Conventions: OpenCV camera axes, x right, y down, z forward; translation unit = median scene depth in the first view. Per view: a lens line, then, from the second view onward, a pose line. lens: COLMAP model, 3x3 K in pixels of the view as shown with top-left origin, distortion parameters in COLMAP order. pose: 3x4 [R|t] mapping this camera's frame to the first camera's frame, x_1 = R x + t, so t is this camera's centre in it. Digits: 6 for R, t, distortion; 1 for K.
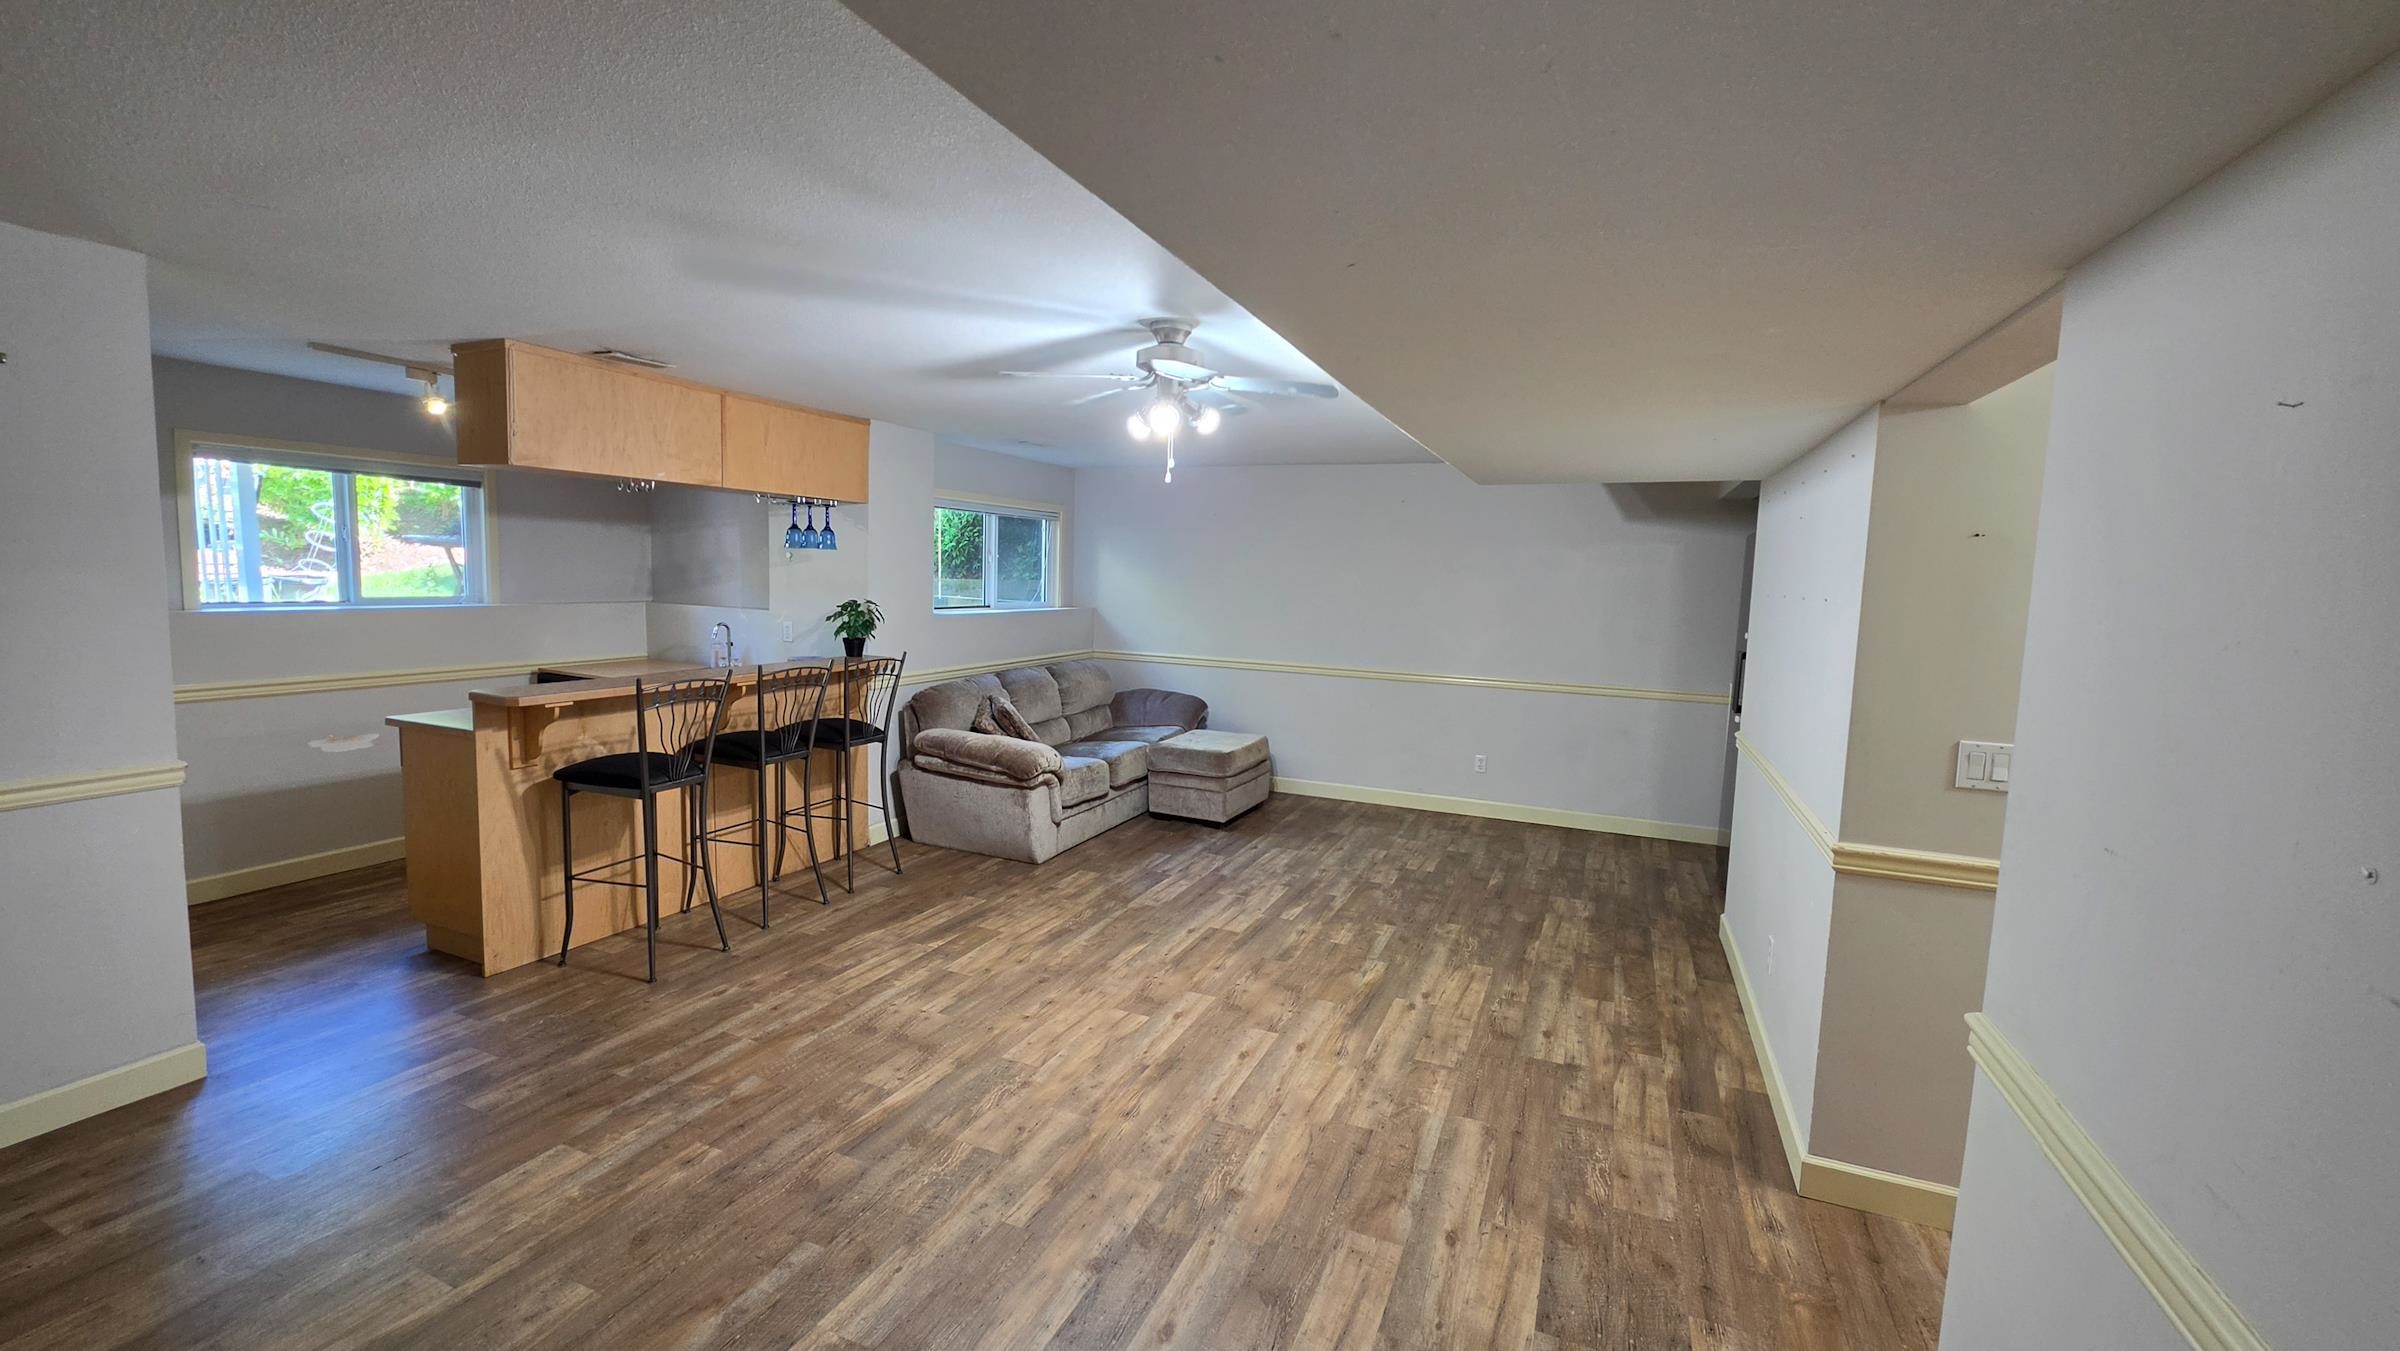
lens RADIAL K [[960.2, 0, 1198.2], [0, 960.2, 672.8], [0, 0, 1]] dist [-0.003097, 0.000015]
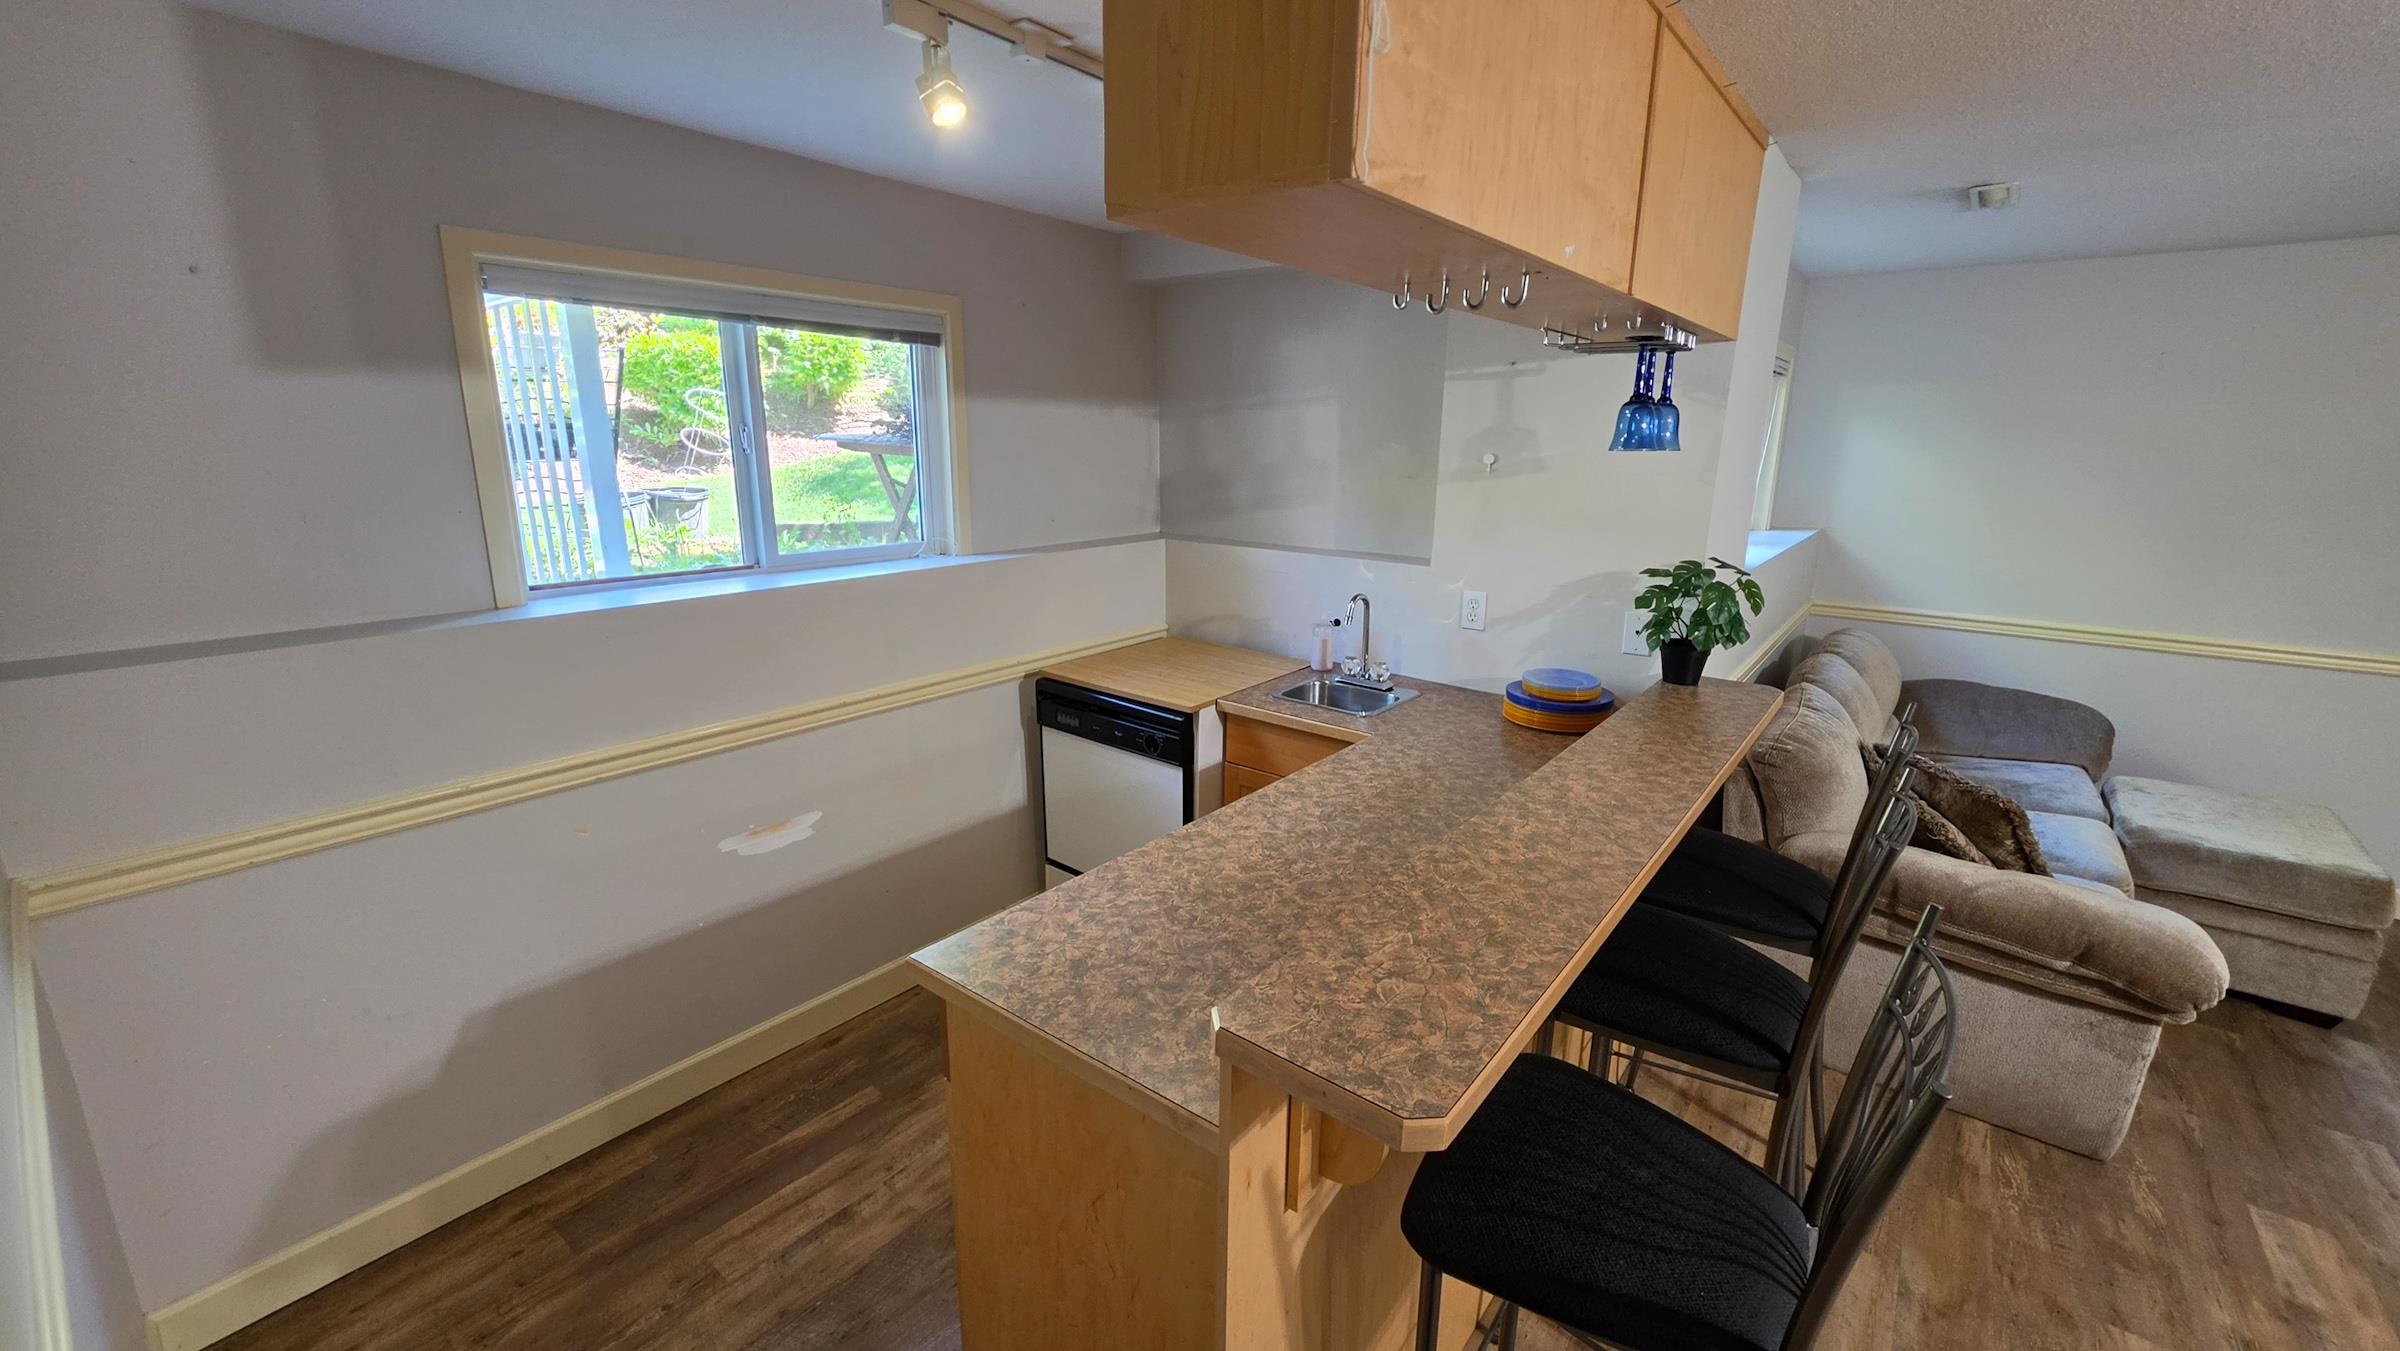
lens RADIAL K [[960.2, 0, 1198.1], [0, 960.2, 672.5], [0, 0, 1]] dist [-0.003097, 0.000015]
pose [[0.966254, 0.039968, -0.254471, -0.455400], [-0.006028, 0.991127, 0.132779, -0.080192], [0.257520, -0.126764, 0.957922, 0.481100]]
